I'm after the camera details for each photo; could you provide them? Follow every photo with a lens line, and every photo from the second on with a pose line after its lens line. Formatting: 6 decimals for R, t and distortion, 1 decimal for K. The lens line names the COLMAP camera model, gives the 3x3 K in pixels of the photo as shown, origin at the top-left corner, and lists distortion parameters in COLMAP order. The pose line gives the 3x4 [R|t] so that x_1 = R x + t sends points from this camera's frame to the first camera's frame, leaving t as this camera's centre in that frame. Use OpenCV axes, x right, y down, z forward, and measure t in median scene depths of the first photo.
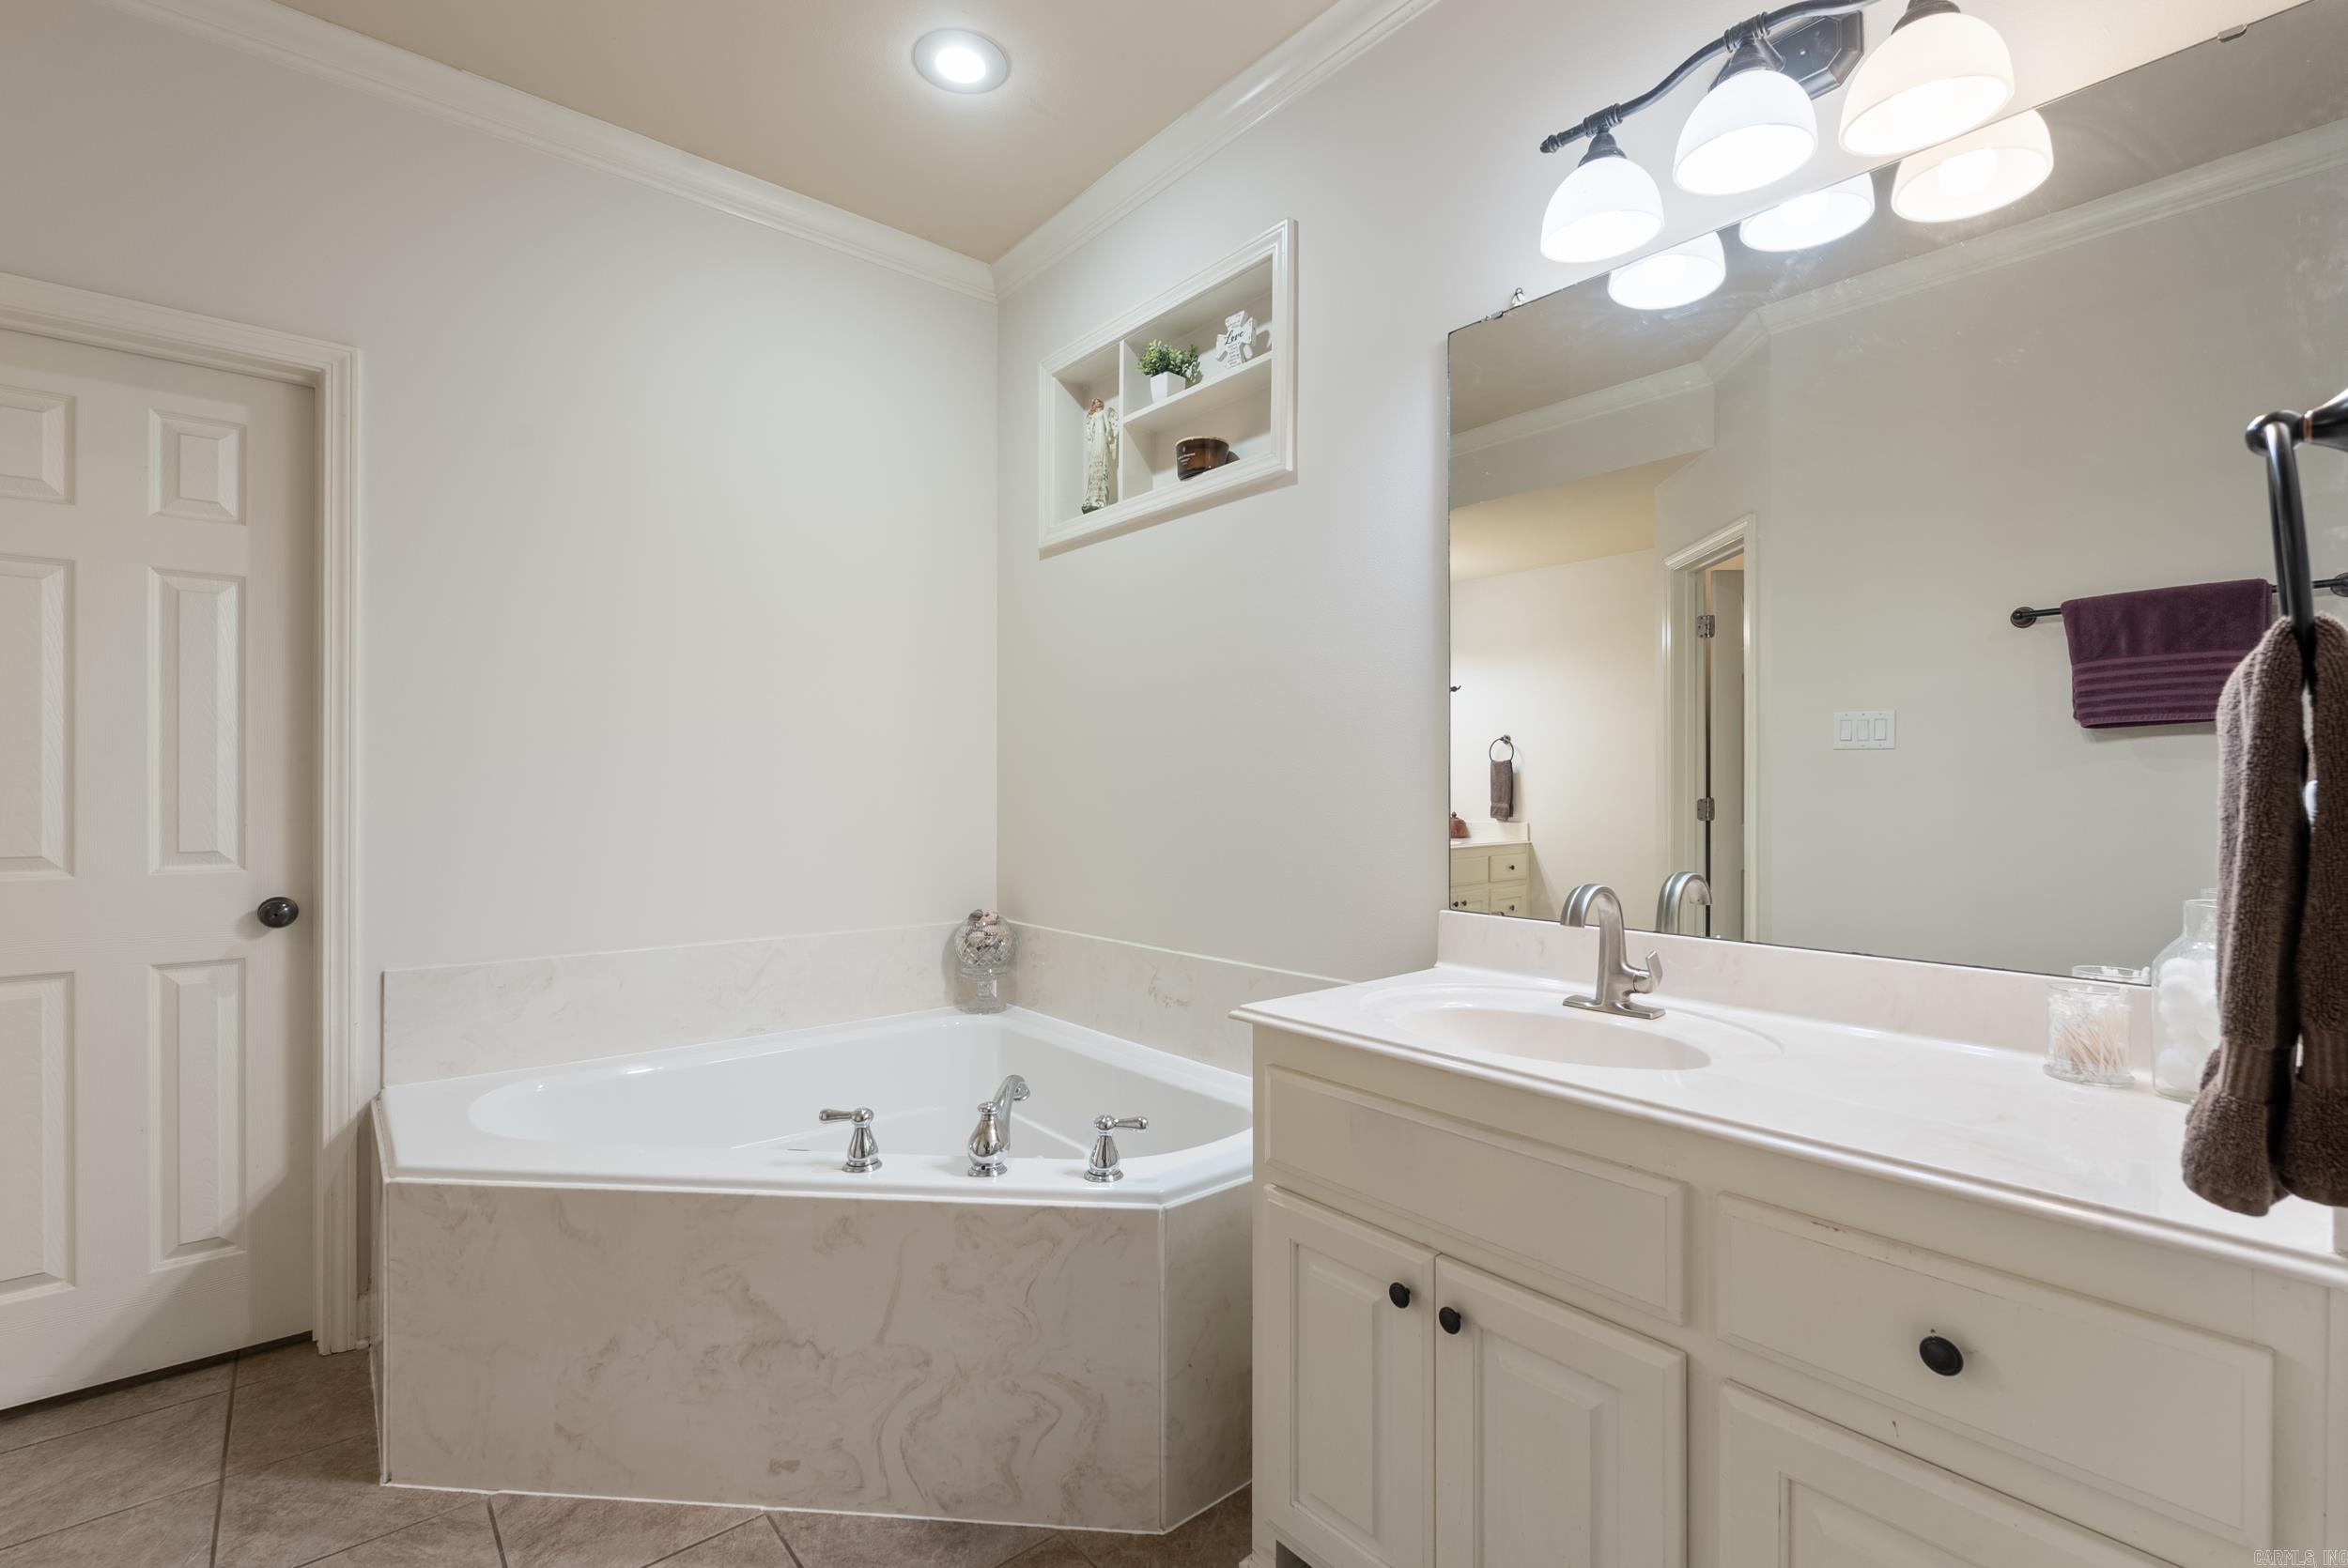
lens RADIAL K [[1029.9, 0, 1176.6], [0, 1029.9, 783.2], [0, 0, 1]] dist [-0.007492, 0.000793]
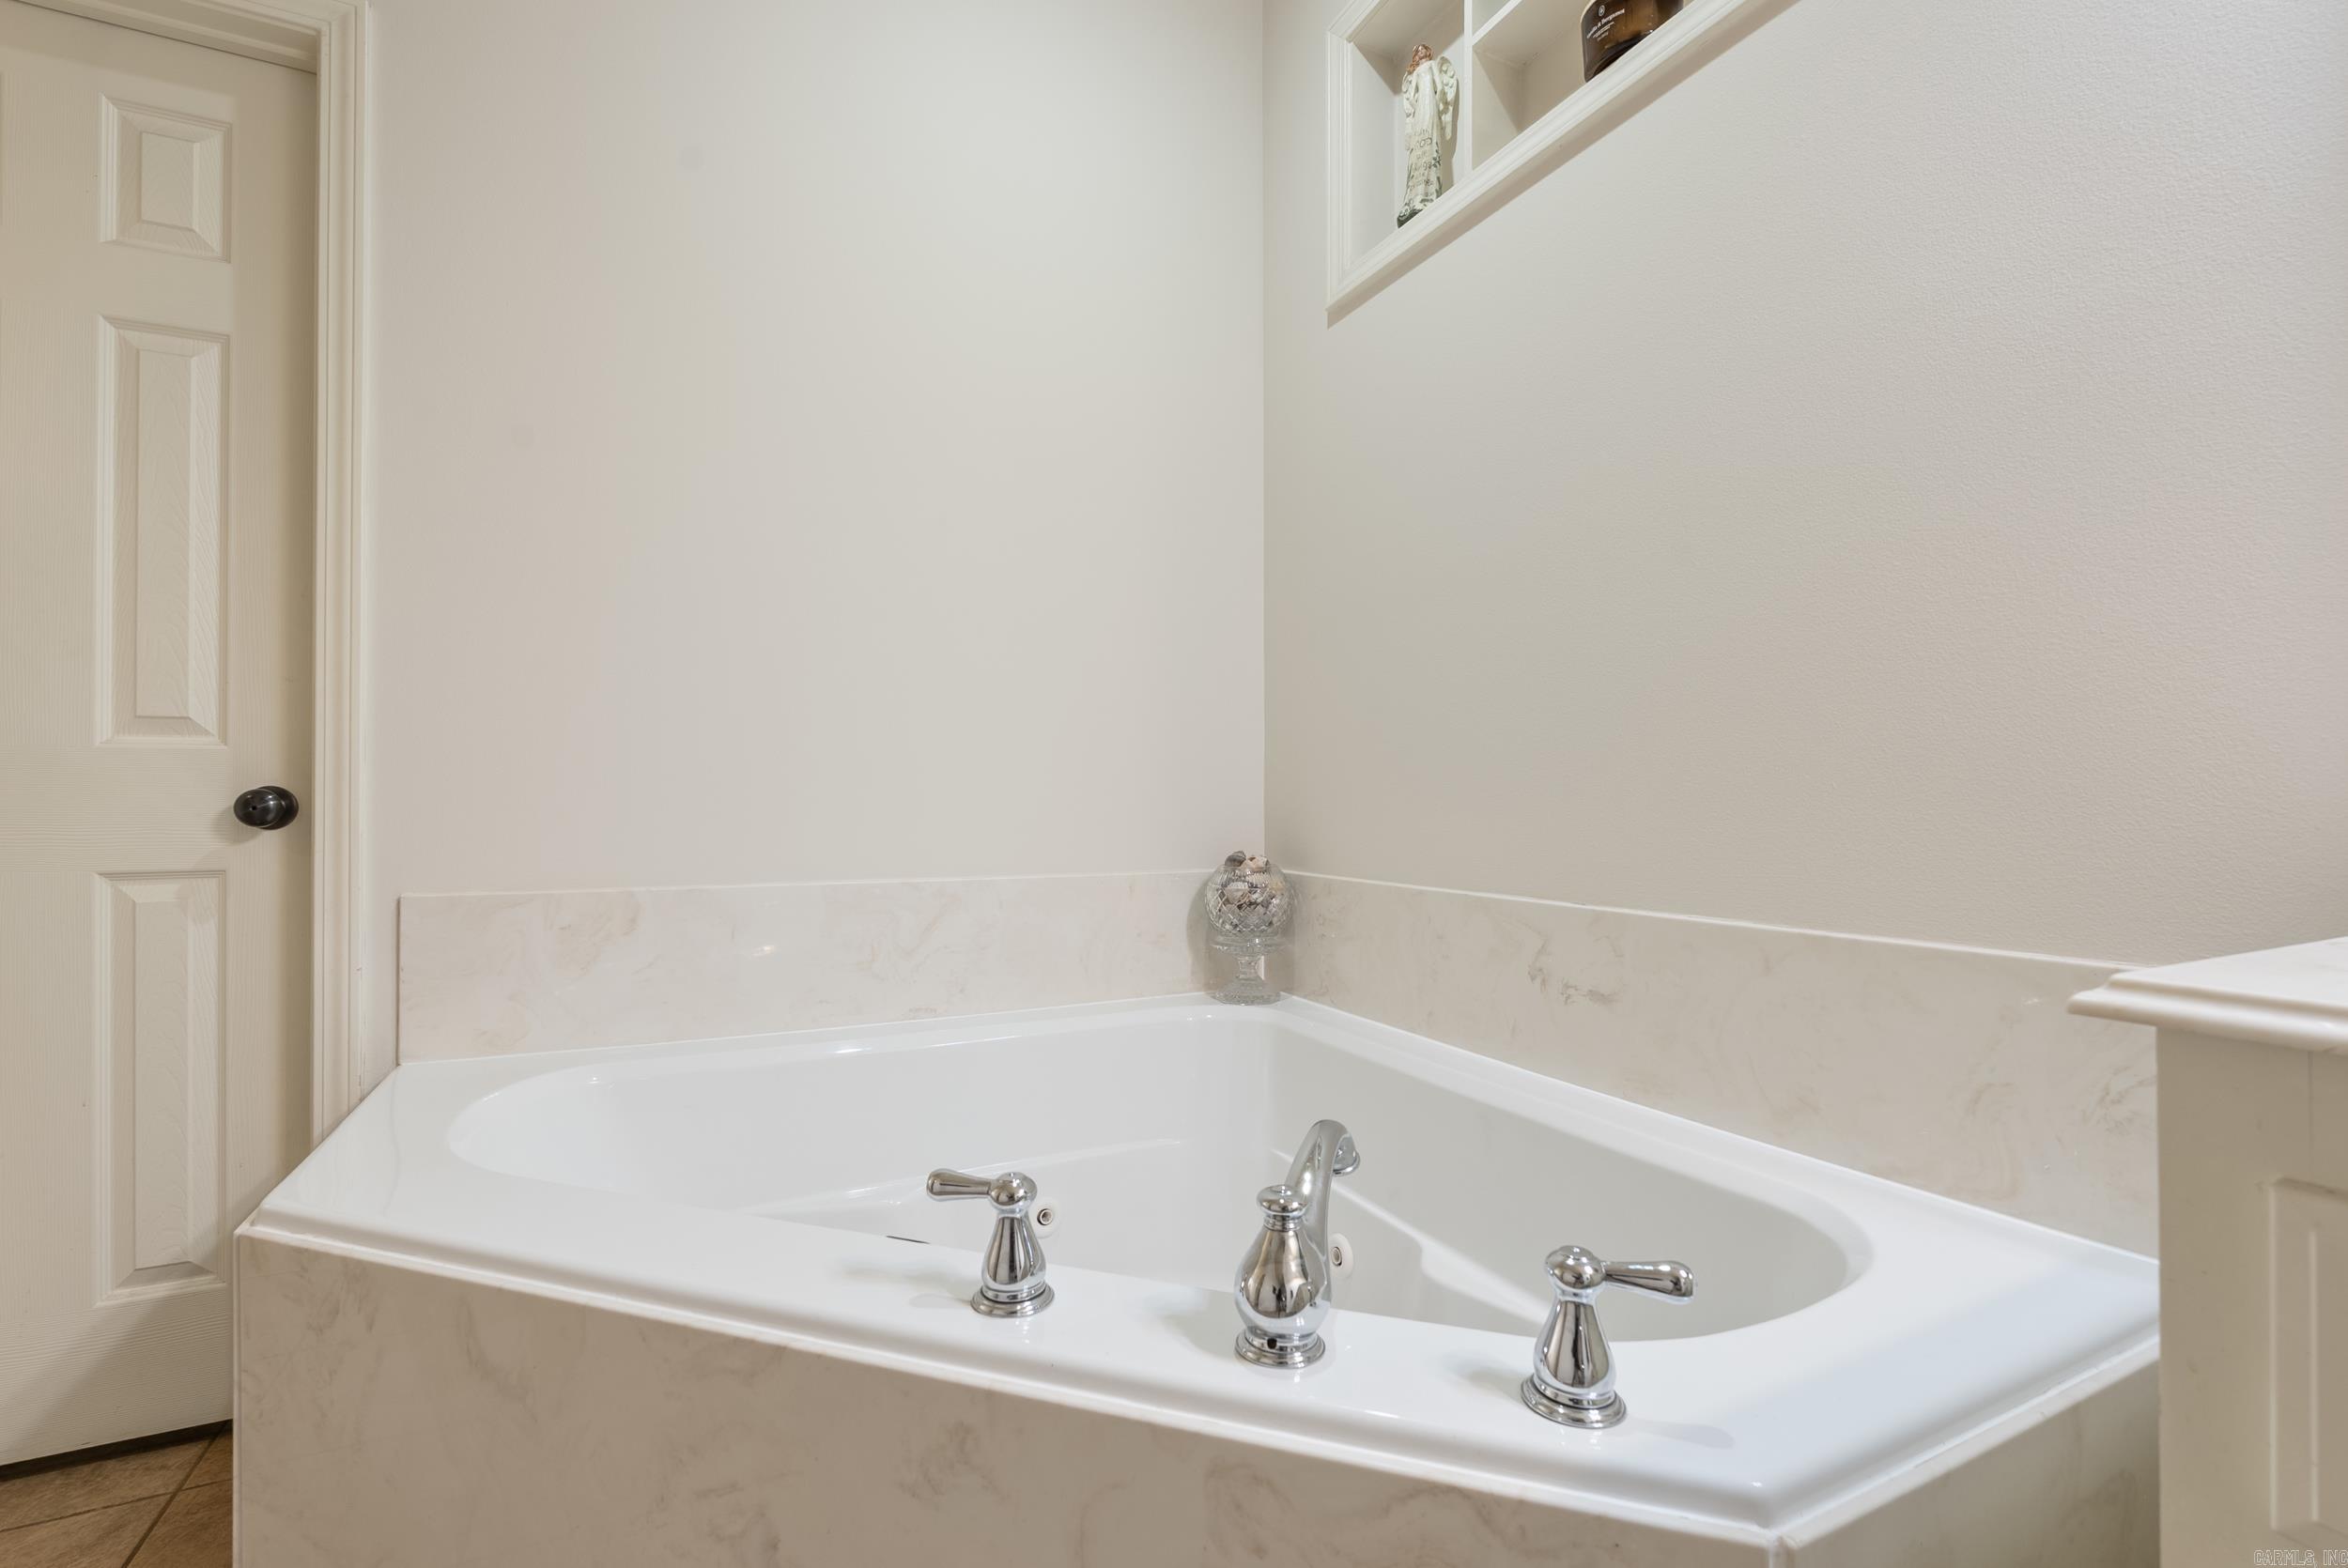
lens RADIAL K [[1029.9, 0, 1180.4], [0, 1029.9, 783.5], [0, 0, 1]] dist [-0.007492, 0.000793]
pose [[0.972289, -0.003270, -0.233759, -0.117197], [0.001939, 0.999981, -0.005921, 0.136124], [0.233774, 0.005303, 0.972277, 0.543382]]
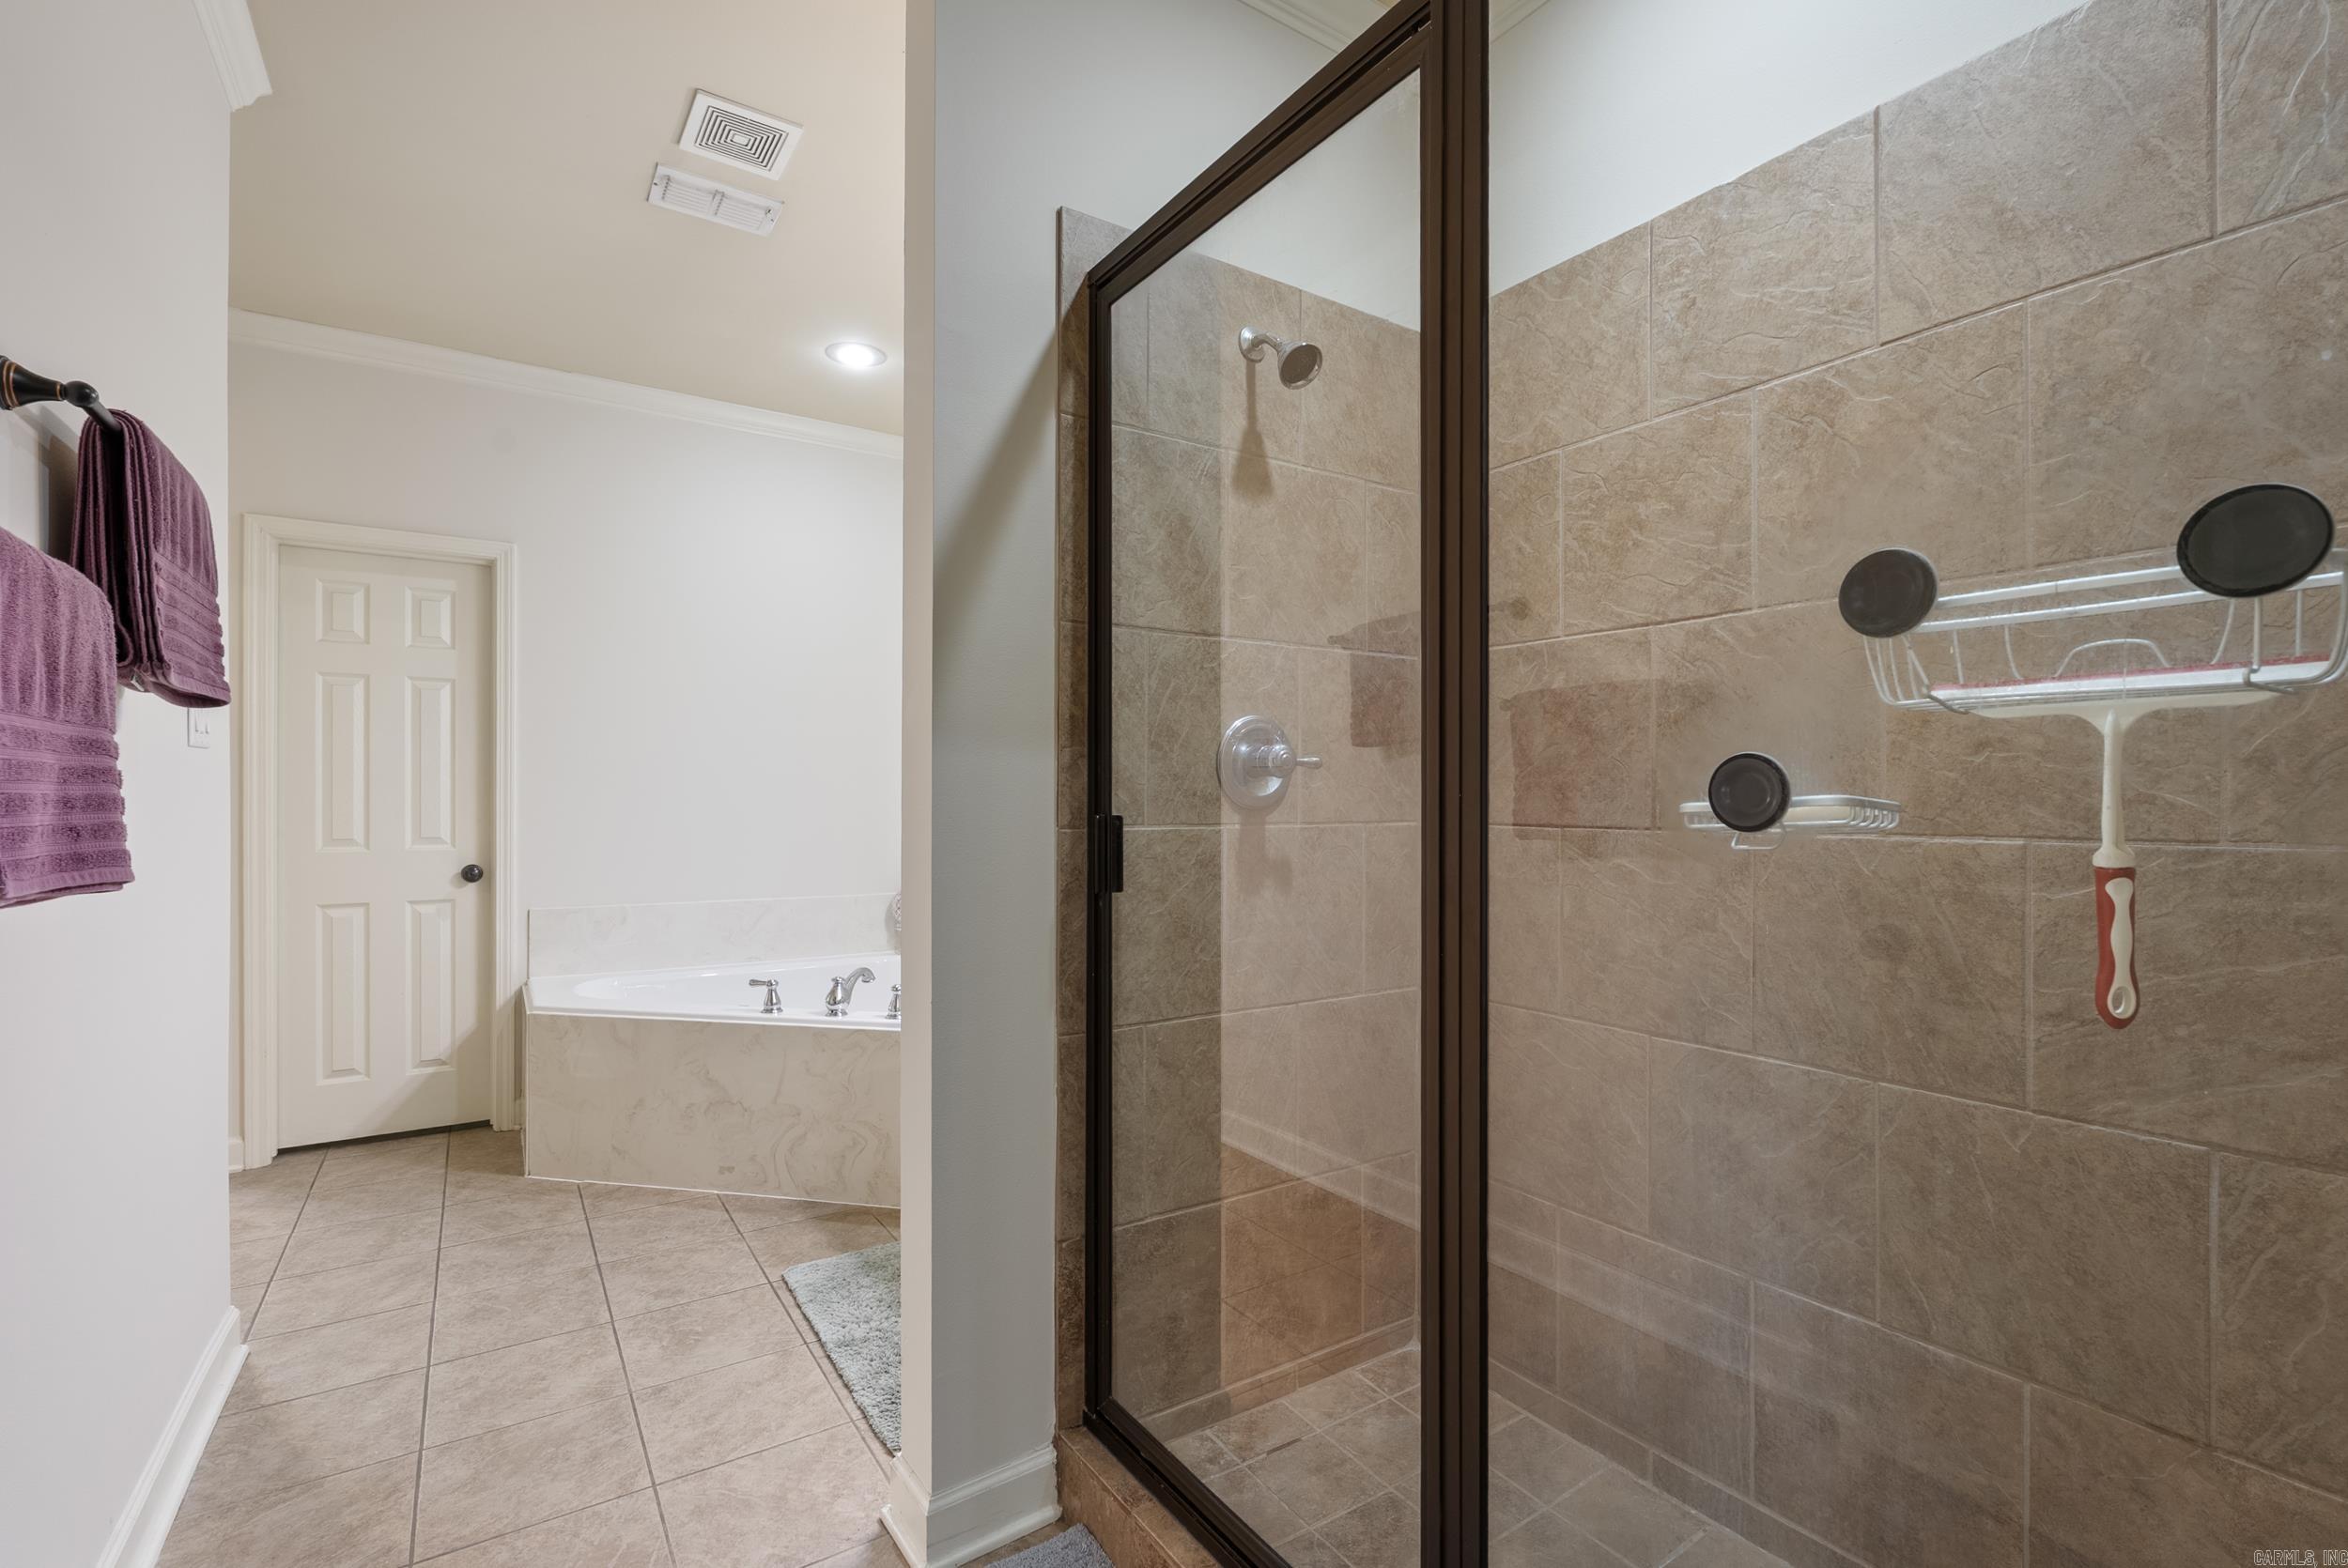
lens RADIAL K [[1029.9, 0, 1168.8], [0, 1029.9, 785.0], [0, 0, 1]] dist [-0.007492, 0.000793]
pose [[0.993627, -0.002567, -0.112691, 0.570027], [0.002263, 0.999993, -0.002828, -0.016937], [0.112697, 0.002555, 0.993626, -0.690556]]
